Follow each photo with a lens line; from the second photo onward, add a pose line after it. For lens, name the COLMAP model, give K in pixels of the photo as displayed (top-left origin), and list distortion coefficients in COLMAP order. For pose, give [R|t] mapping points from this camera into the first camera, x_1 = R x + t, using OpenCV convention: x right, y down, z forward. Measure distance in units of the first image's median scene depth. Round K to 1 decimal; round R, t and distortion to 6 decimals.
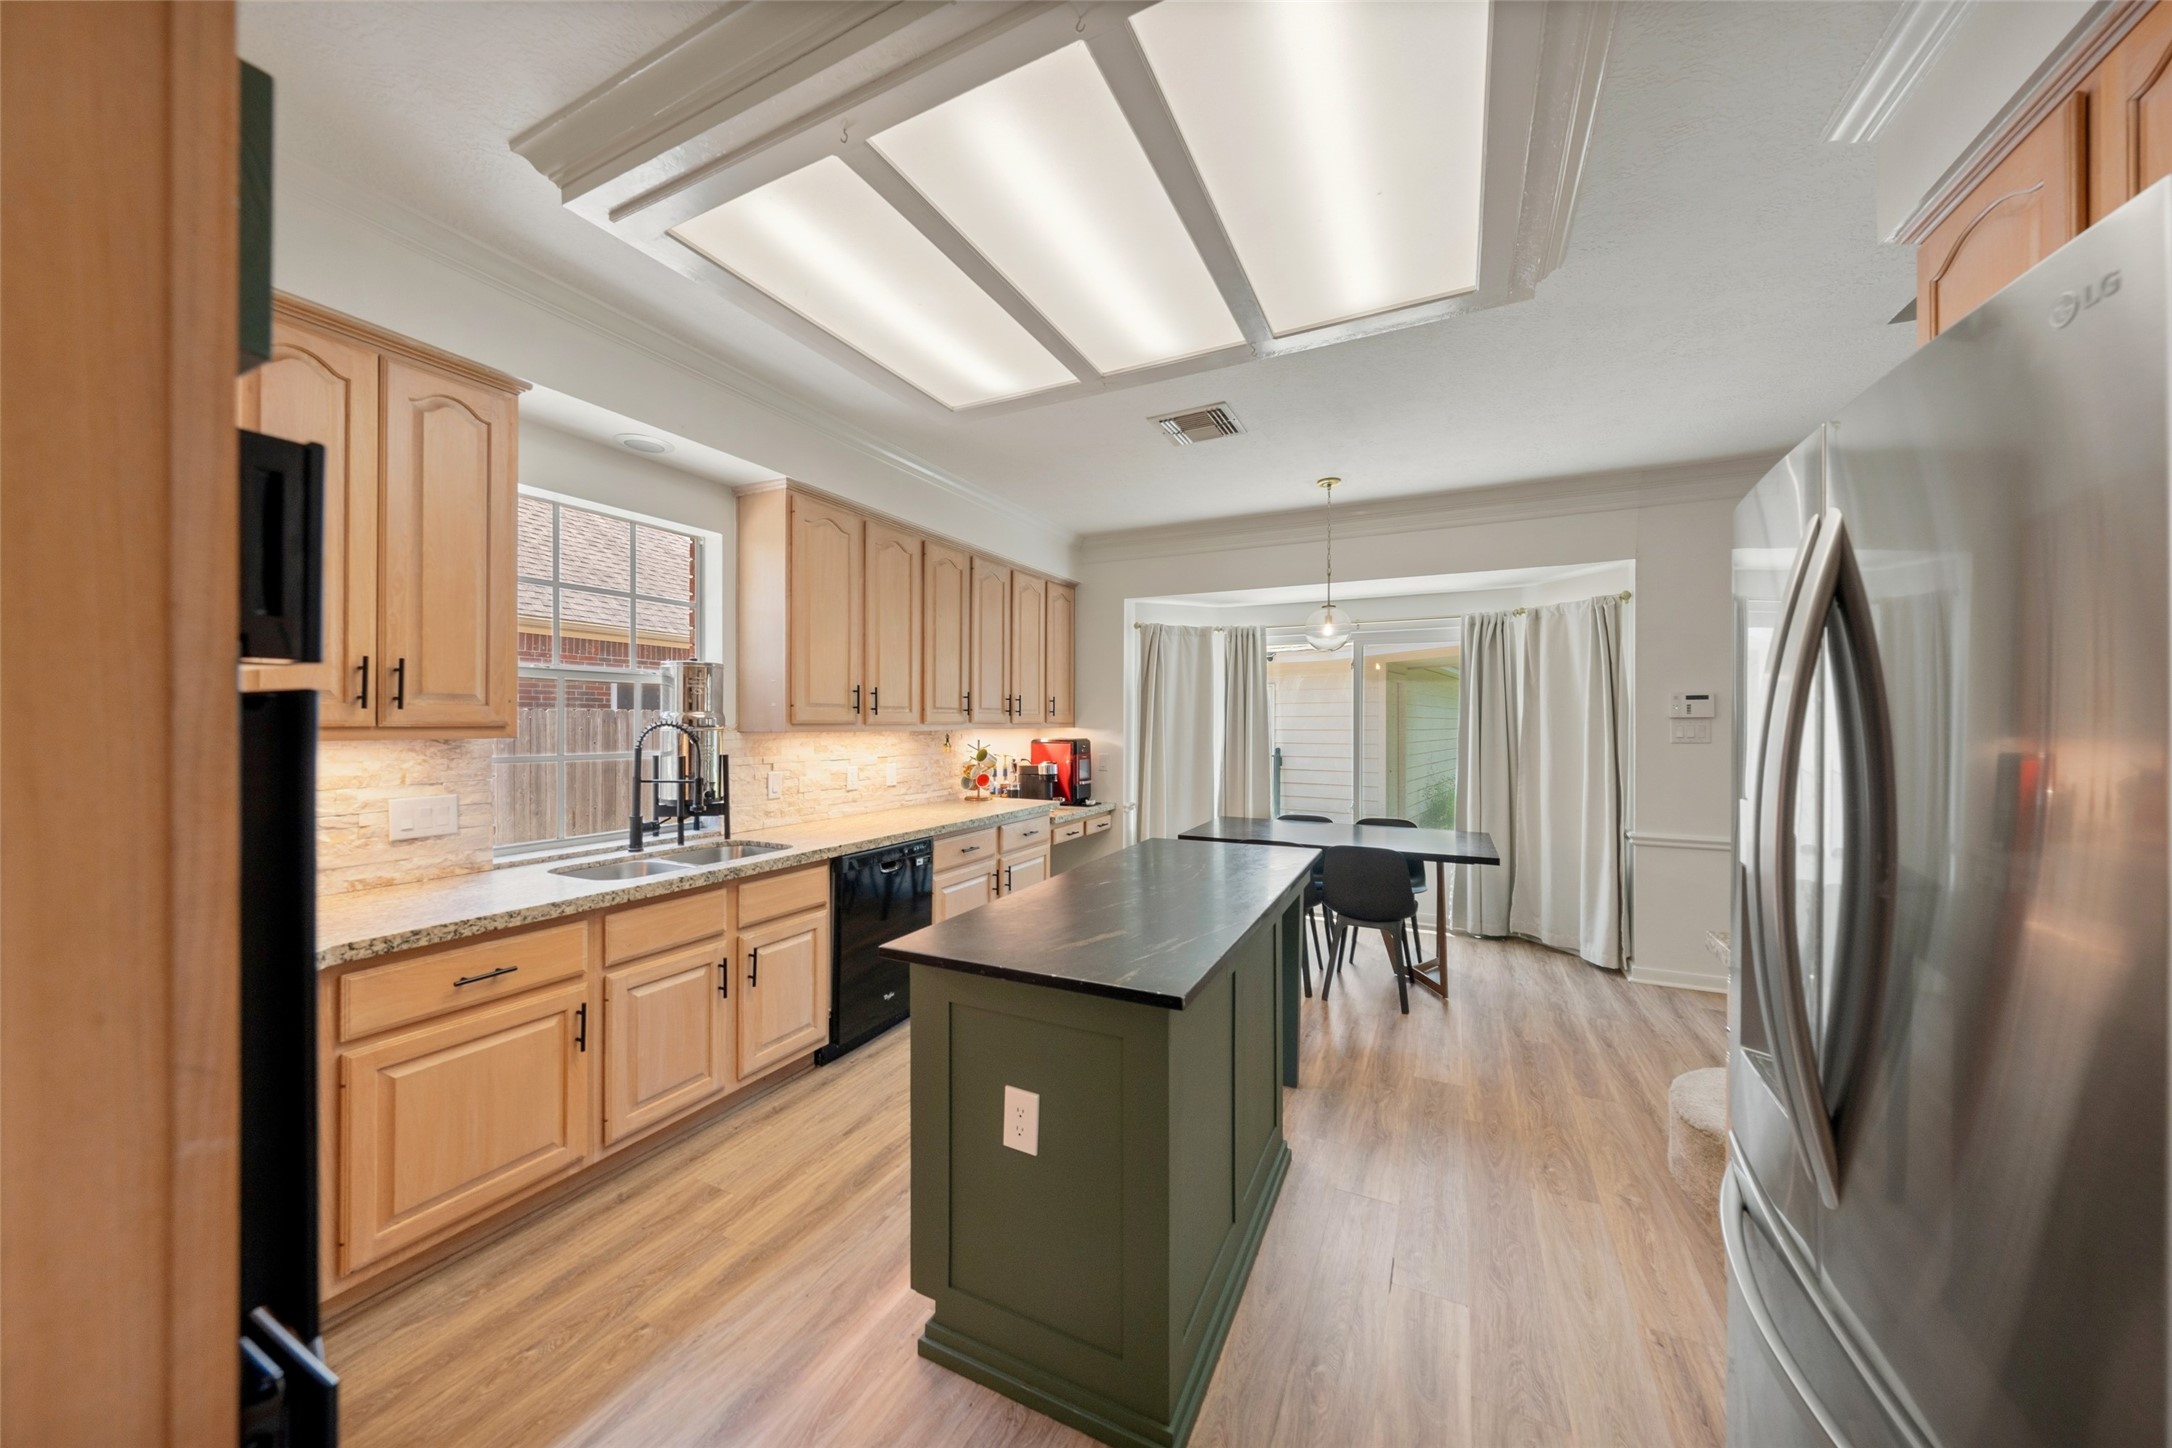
lens RADIAL K [[750.4, 0, 1090.6], [0, 750.4, 716.2], [0, 0, 1]] dist [-0.007337, 0.000396]
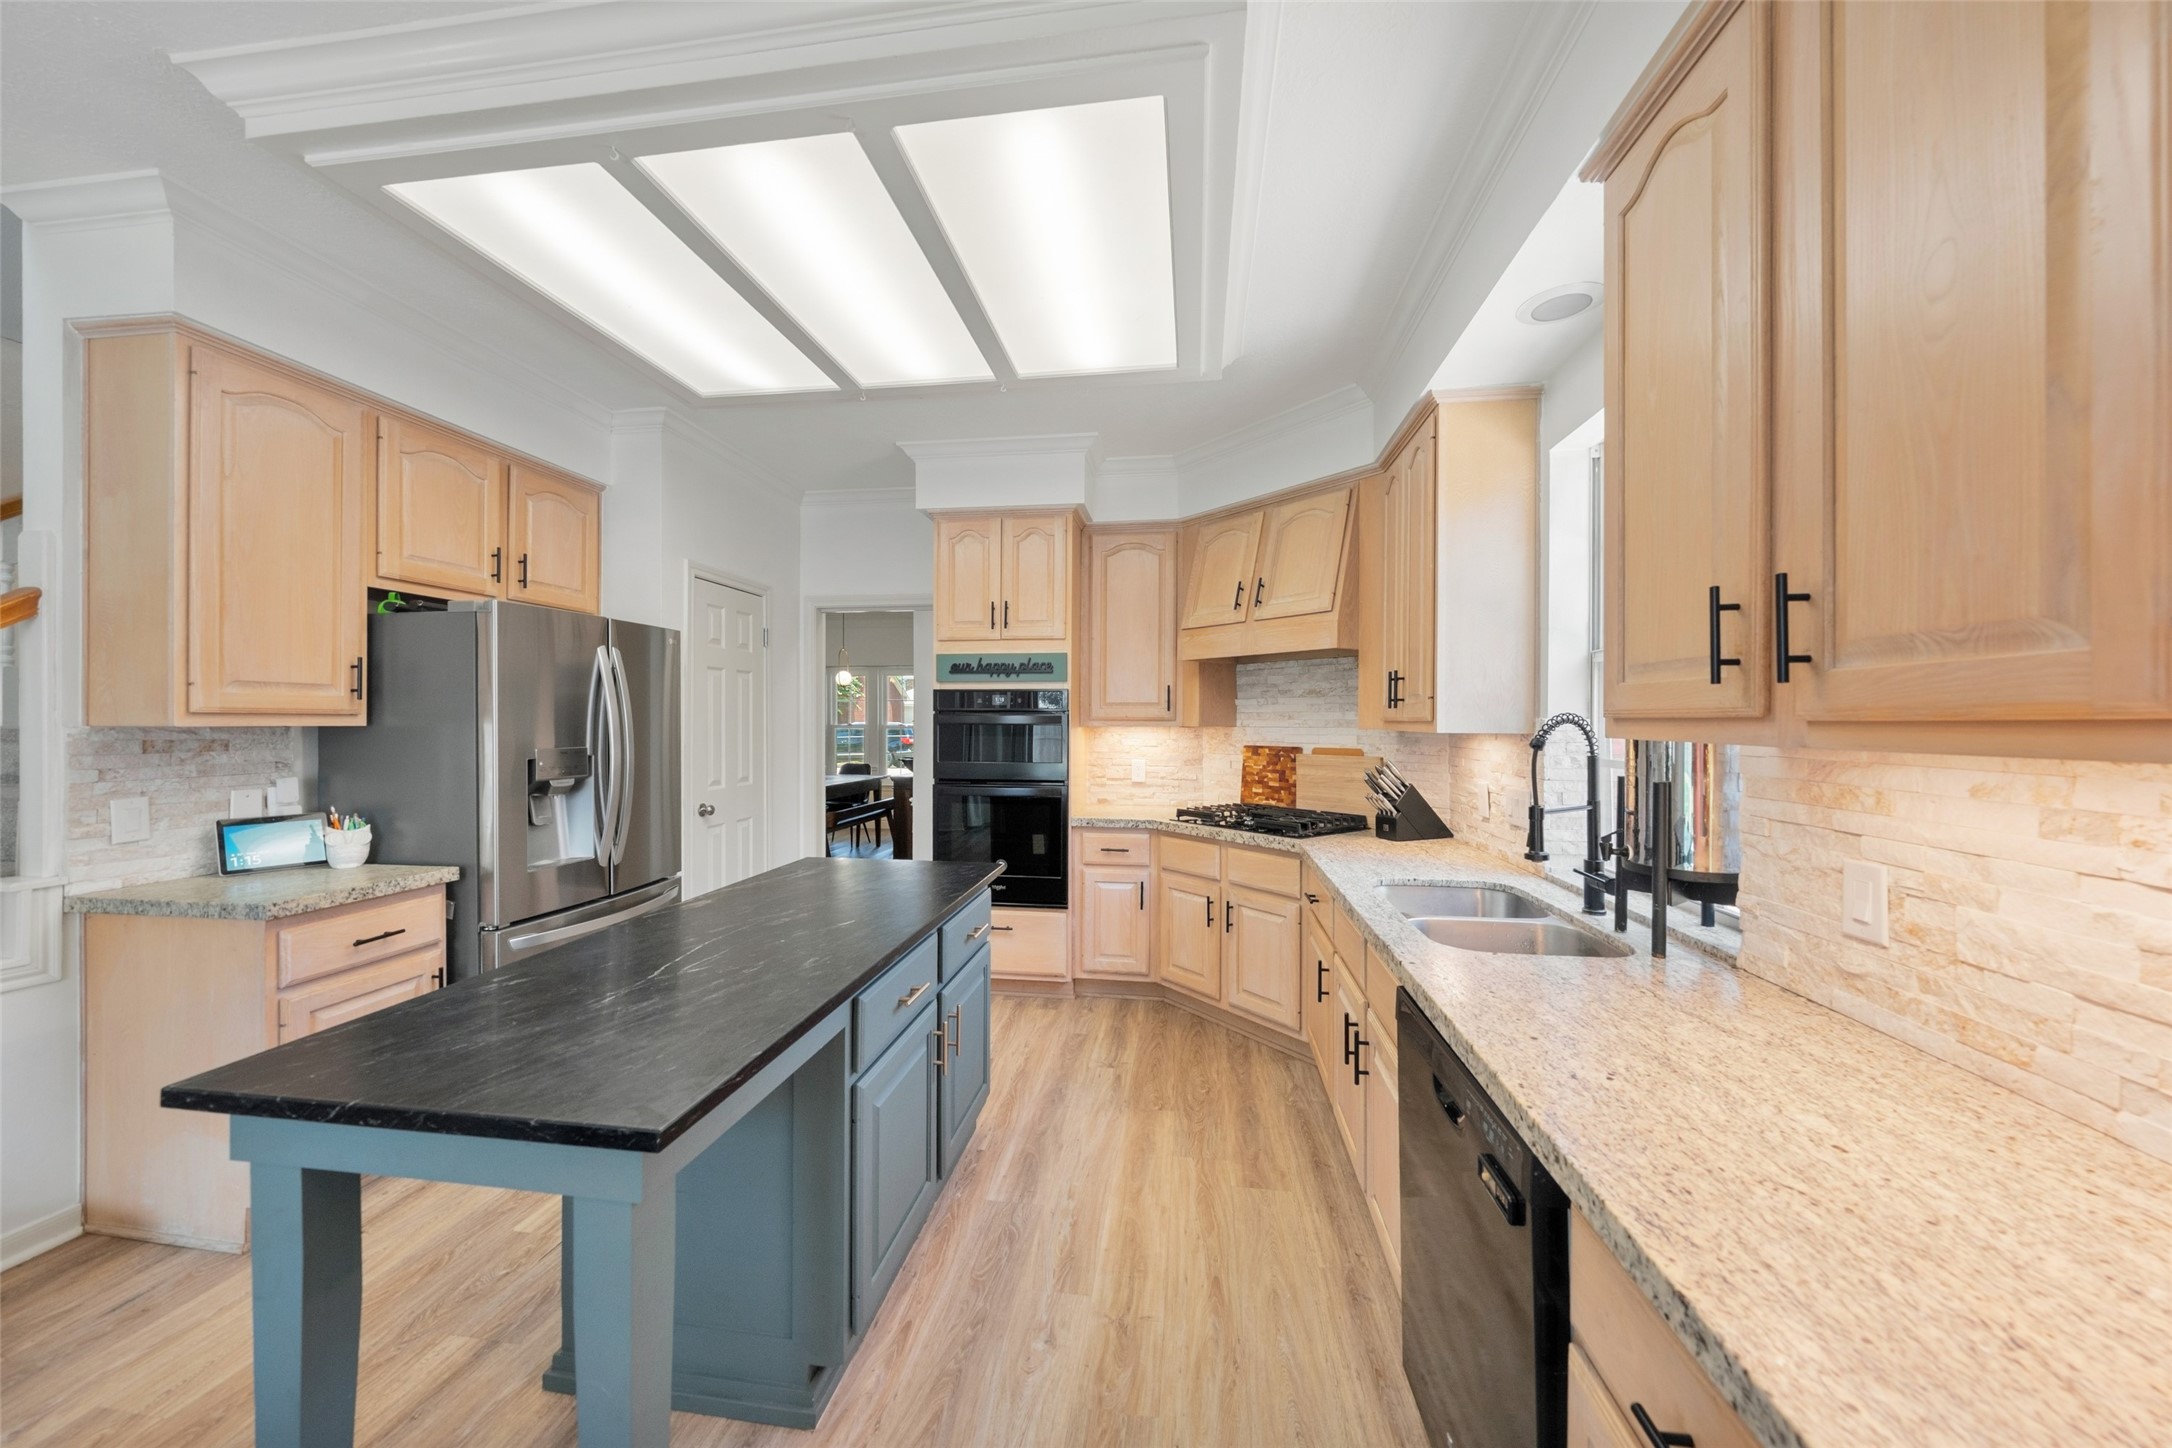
lens RADIAL K [[750.4, 0, 1080.9], [0, 750.4, 723.1], [0, 0, 1]] dist [-0.007337, 0.000396]
pose [[-0.951805, -0.005175, -0.306661, 0.013806], [-0.003344, 0.999973, -0.006498, 0.011242], [0.306687, -0.005159, -0.951796, 0.905841]]
